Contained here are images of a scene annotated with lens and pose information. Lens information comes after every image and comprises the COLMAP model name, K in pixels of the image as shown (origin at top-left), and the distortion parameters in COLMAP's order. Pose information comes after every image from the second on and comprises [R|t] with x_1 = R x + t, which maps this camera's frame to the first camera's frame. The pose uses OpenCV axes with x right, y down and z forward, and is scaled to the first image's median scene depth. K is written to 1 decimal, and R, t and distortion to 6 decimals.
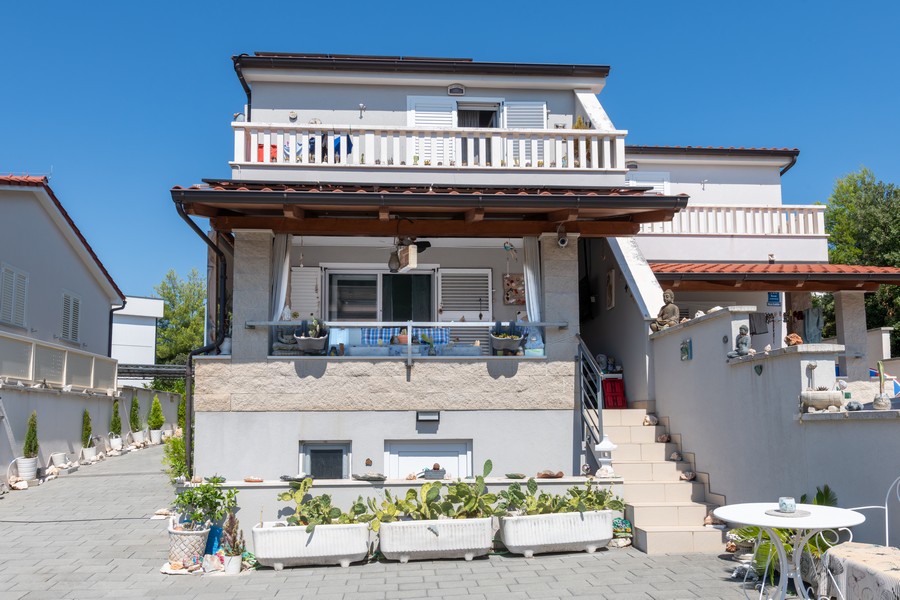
lens RADIAL K [[823.4, 0, 450.0], [0, 823.4, 300.0], [0, 0, 1]] dist [0.014223, -0.001779]
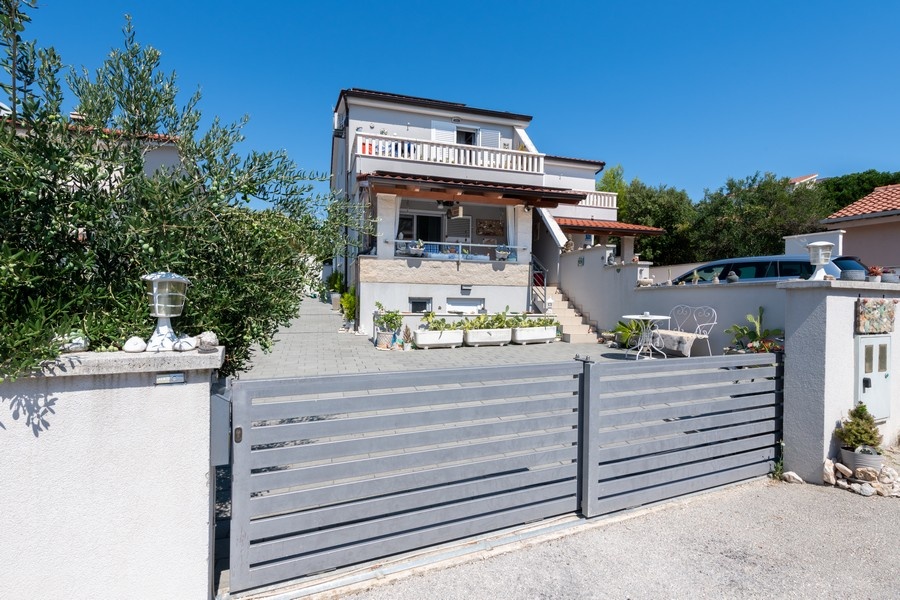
lens RADIAL K [[639.5, 0, 450.0], [0, 639.5, 300.0], [0, 0, 1]] dist [-0.005367, -0.000534]
pose [[0.955695, 0.020595, 0.293636, -0.554174], [-0.058754, 0.990823, 0.121732, -0.027682], [-0.288434, -0.133590, 0.948135, -0.579542]]
